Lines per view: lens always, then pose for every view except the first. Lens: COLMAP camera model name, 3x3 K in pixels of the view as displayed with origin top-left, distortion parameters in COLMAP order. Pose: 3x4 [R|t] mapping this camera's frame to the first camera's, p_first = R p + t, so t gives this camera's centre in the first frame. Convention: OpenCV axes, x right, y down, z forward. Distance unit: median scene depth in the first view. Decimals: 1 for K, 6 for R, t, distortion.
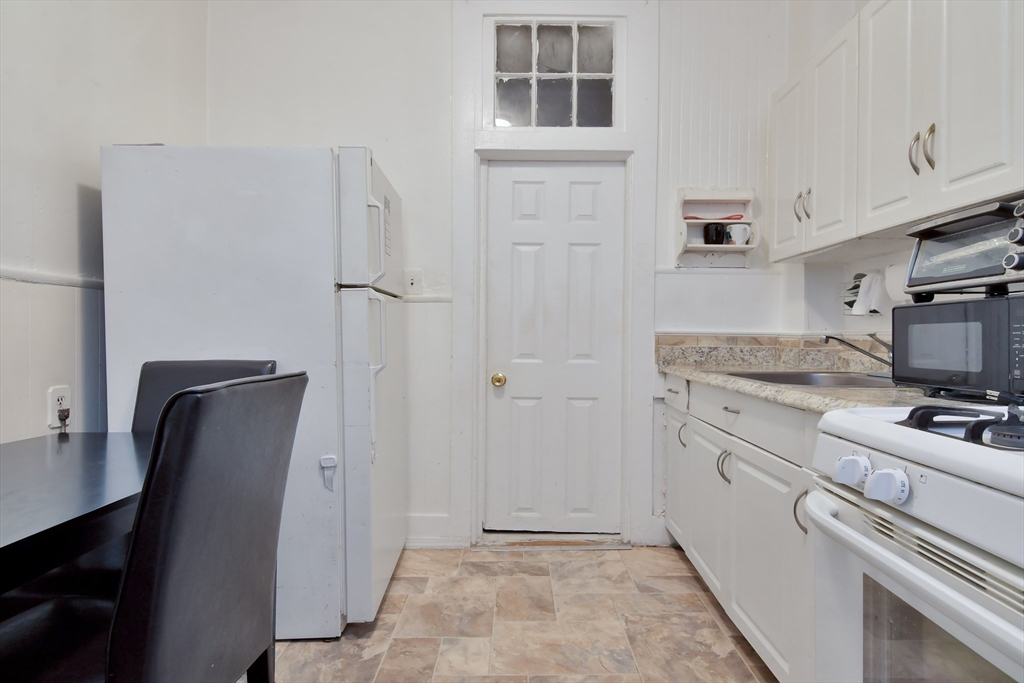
lens RADIAL K [[507.0, 0, 484.2], [0, 507.0, 340.7], [0, 0, 1]] dist [0.026102, -0.019196]
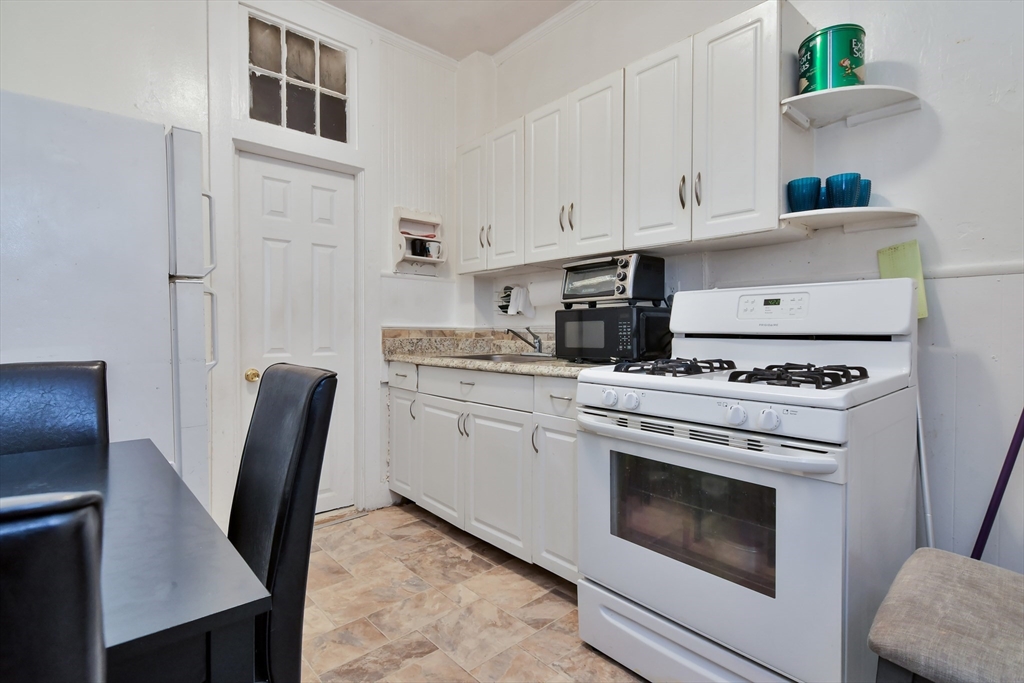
lens RADIAL K [[507.0, 0, 484.2], [0, 507.0, 340.7], [0, 0, 1]] dist [0.026102, -0.019196]
pose [[0.749056, -0.020411, 0.662192, -0.290640], [0.013267, 0.999787, 0.015809, 0.000152], [-0.662373, -0.003056, 0.749168, -0.042346]]
